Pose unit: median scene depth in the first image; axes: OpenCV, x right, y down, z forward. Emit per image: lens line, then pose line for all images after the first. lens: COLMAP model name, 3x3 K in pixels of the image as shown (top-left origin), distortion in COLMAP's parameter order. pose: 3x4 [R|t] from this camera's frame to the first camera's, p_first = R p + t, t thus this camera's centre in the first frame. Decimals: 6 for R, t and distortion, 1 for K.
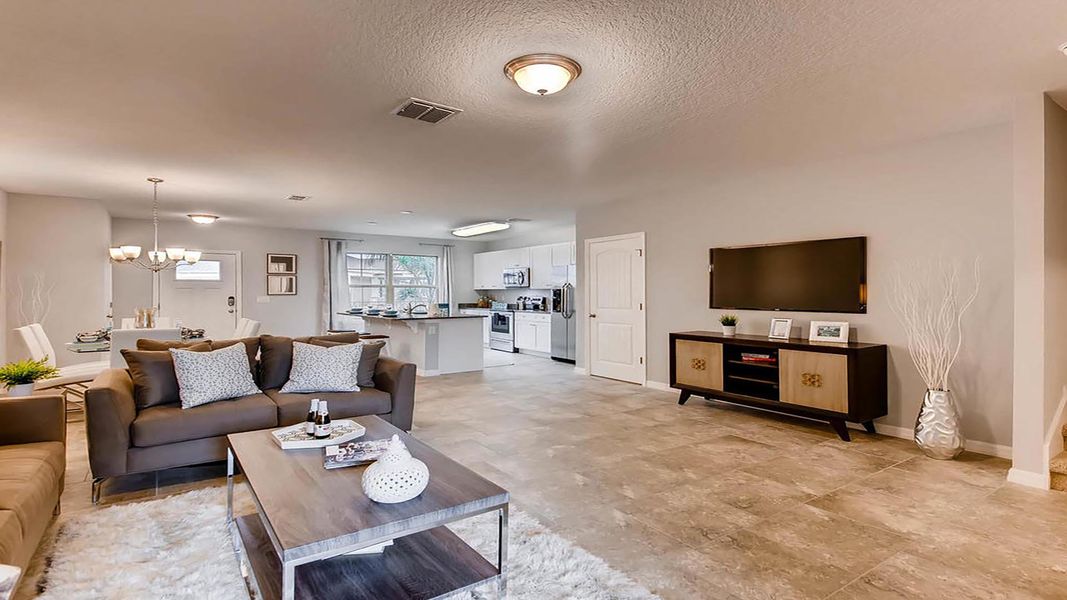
lens RADIAL K [[534.7, 0, 540.9], [0, 534.7, 299.5], [0, 0, 1]] dist [-0.001504, -0.001332]
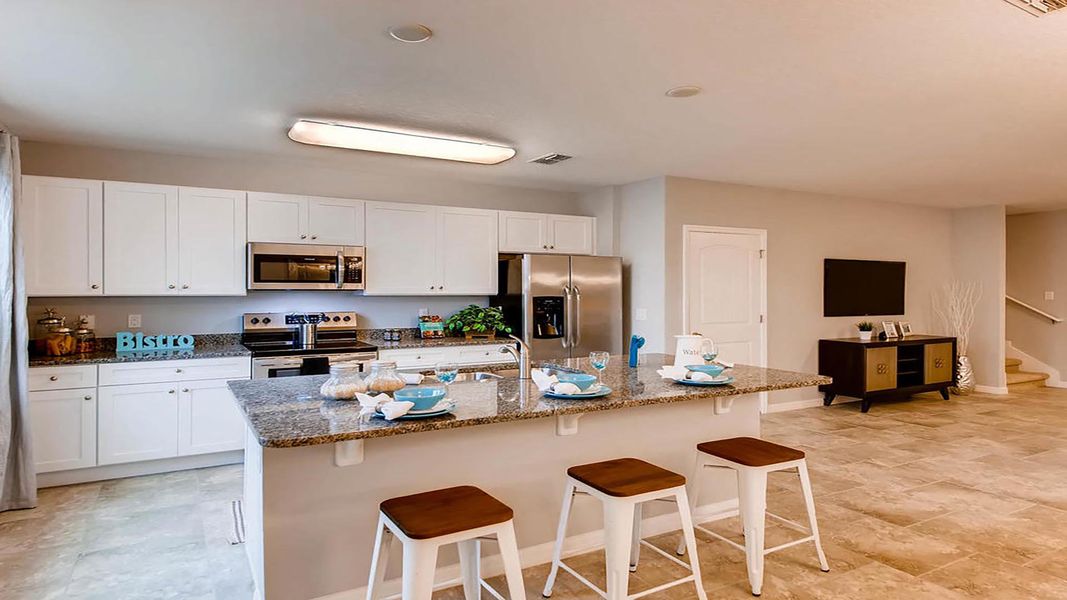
lens RADIAL K [[610.7, 0, 538.1], [0, 610.7, 290.9], [0, 0, 1]] dist [0.000826, -0.000877]
pose [[0.100469, 0.000243, 0.994940, -0.582043], [0.012277, 0.999924, -0.001484, -0.024170], [-0.994864, 0.012364, 0.100458, 0.920963]]
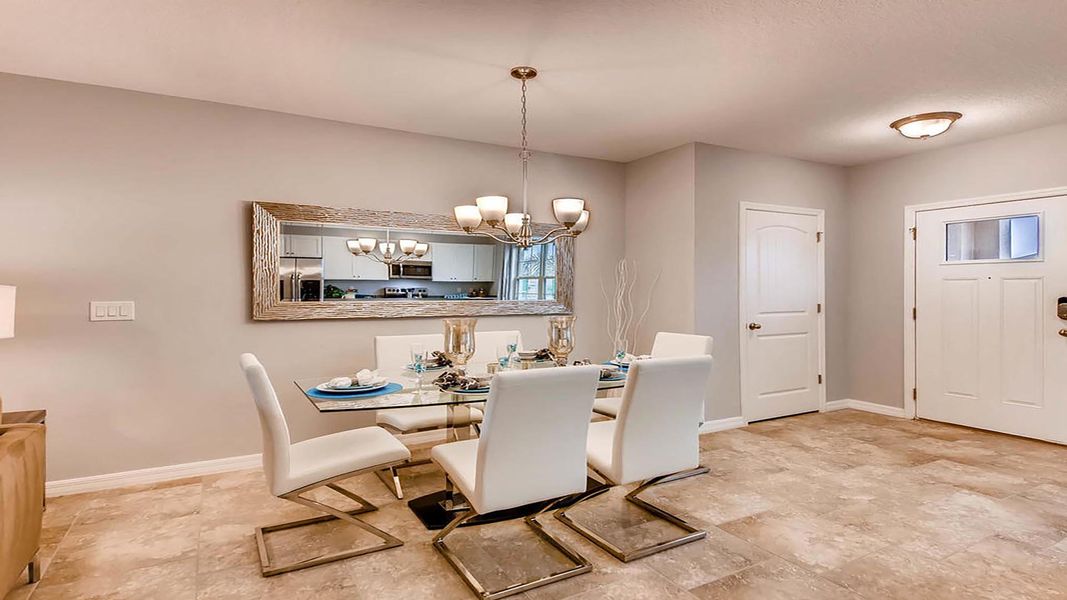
lens RADIAL K [[534.7, 0, 530.8], [0, 534.7, 288.2], [0, 0, 1]] dist [-0.001504, -0.001332]
pose [[-0.127692, -0.002451, -0.991811, -0.122281], [-0.010632, 0.999943, -0.001103, -0.007307], [0.991757, 0.010404, -0.127711, 0.670099]]
